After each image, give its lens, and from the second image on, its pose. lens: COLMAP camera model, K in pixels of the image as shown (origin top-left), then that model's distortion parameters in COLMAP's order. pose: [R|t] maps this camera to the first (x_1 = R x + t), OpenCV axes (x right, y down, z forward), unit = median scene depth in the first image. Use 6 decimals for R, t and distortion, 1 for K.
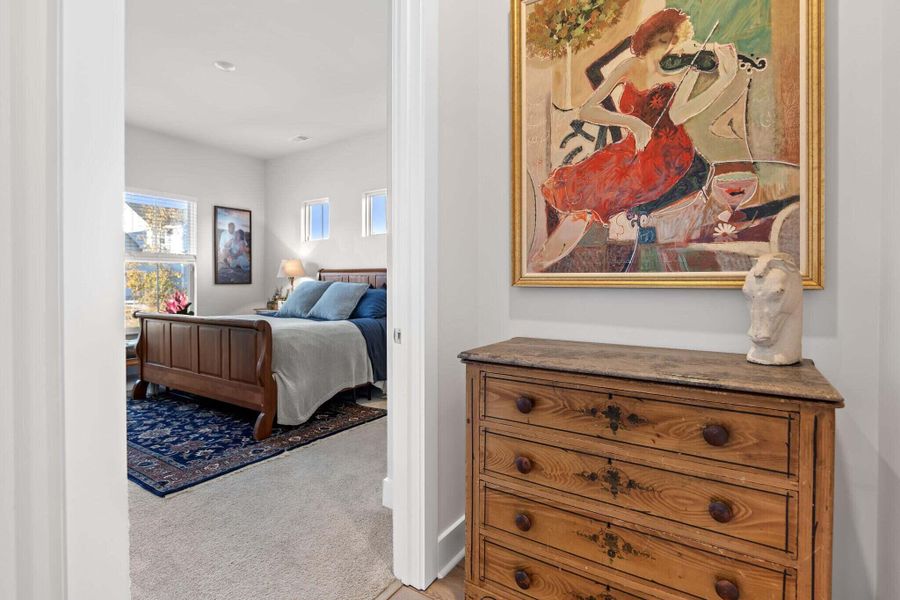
lens RADIAL K [[425.9, 0, 450.5], [0, 425.9, 283.8], [0, 0, 1]] dist [-0.020282, 0.005764]
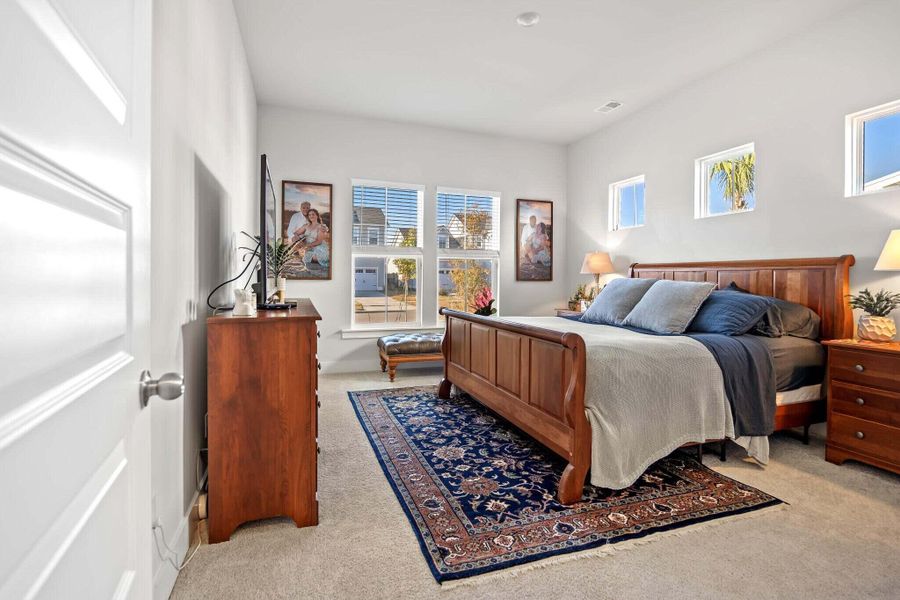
lens RADIAL K [[425.9, 0, 450.5], [0, 425.9, 283.8], [0, 0, 1]] dist [-0.020282, 0.005764]
pose [[0.786947, 0.015228, -0.616833, -0.146660], [-0.012278, 0.999884, 0.009019, 0.001525], [0.616898, 0.000476, 0.787043, 0.276166]]
